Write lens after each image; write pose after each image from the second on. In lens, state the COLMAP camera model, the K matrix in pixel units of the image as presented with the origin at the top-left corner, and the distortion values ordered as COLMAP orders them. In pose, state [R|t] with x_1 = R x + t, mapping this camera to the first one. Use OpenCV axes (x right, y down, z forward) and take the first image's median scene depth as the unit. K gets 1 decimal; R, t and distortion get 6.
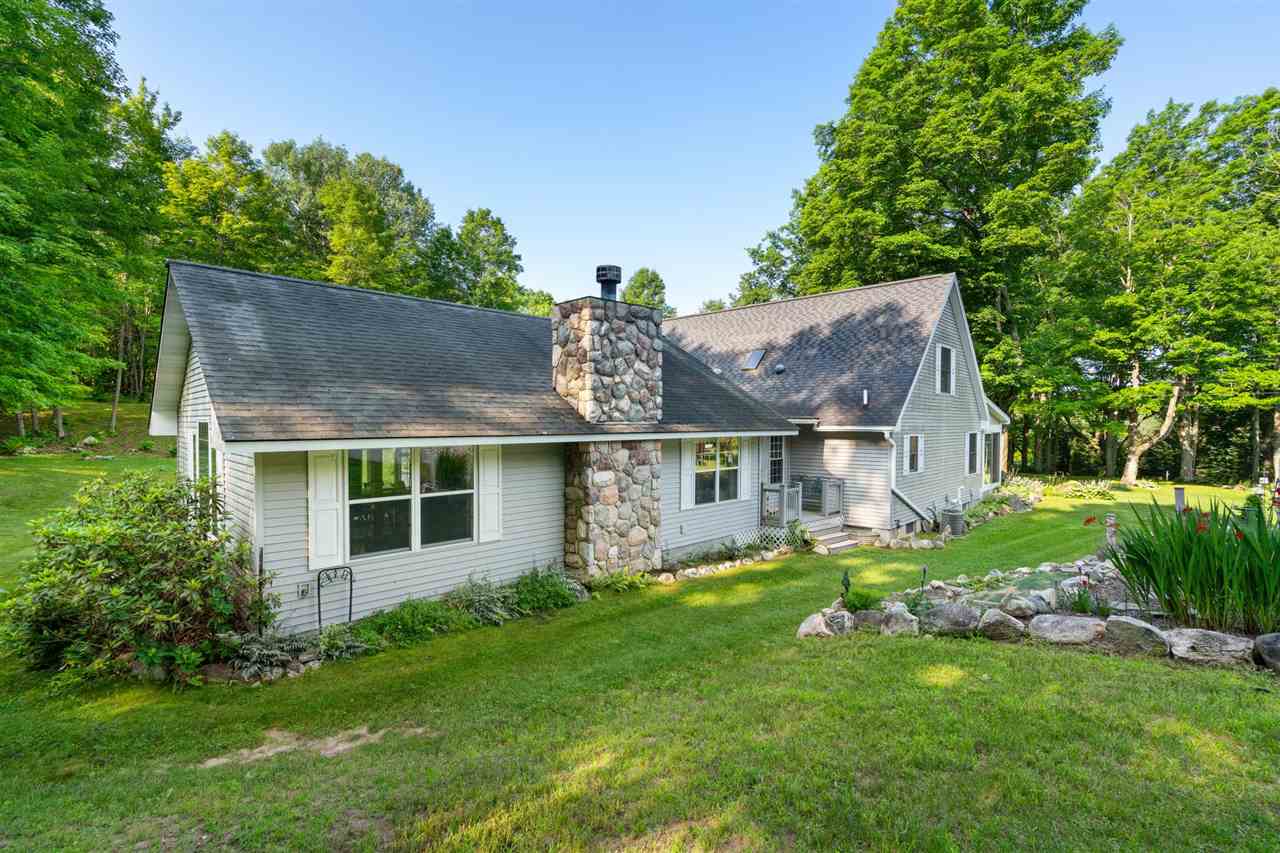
lens RADIAL K [[586.0, 0, 639.2], [0, 586.0, 428.6], [0, 0, 1]] dist [-0.000422, 0.000007]
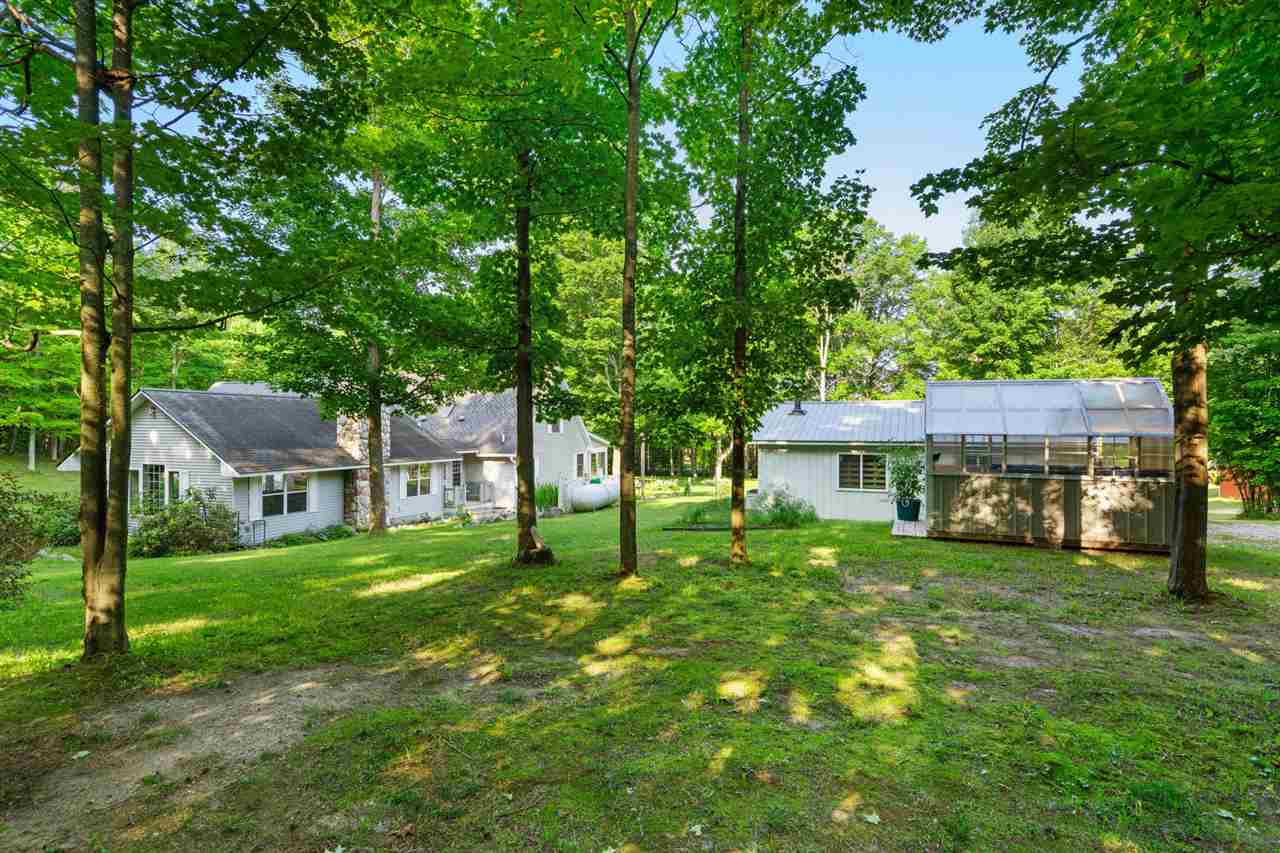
lens RADIAL K [[679.3, 0, 645.3], [0, 679.3, 425.3], [0, 0, 1]] dist [-0.004171, -0.001163]
pose [[0.914303, -0.010282, 0.404901, -0.103511], [0.018665, 0.999685, -0.016763, -0.066149], [-0.404601, 0.022884, 0.914207, -1.551643]]
